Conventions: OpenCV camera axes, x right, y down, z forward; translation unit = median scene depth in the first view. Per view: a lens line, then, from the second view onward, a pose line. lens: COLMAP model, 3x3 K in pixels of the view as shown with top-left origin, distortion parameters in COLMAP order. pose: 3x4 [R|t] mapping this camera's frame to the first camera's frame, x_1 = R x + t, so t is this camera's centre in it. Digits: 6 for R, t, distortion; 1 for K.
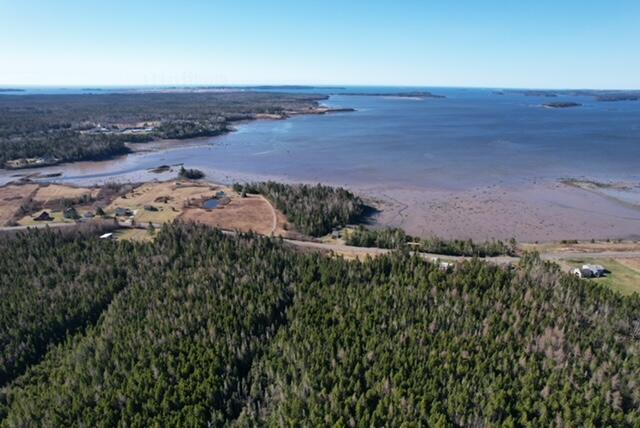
lens RADIAL K [[398.4, 0, 320.0], [0, 398.4, 214.0], [0, 0, 1]] dist [-0.059203, 0.052597]
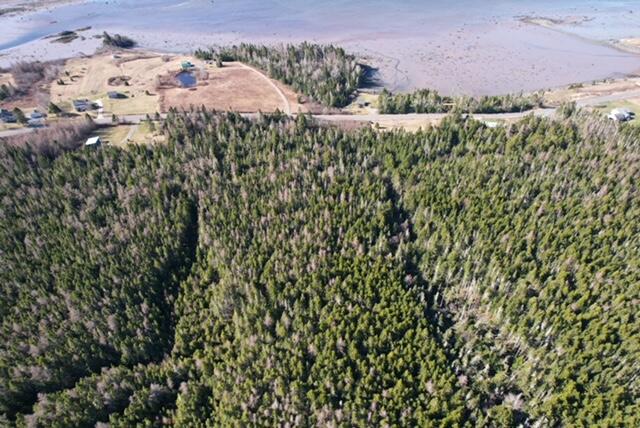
lens RADIAL K [[398.4, 0, 320.0], [0, 398.4, 214.0], [0, 0, 1]] dist [-0.059203, 0.052597]
pose [[0.959205, -0.176197, 0.221087, -0.273345], [0.088548, 0.929923, 0.356934, -0.039478], [-0.268485, -0.322796, 0.907589, 0.128781]]
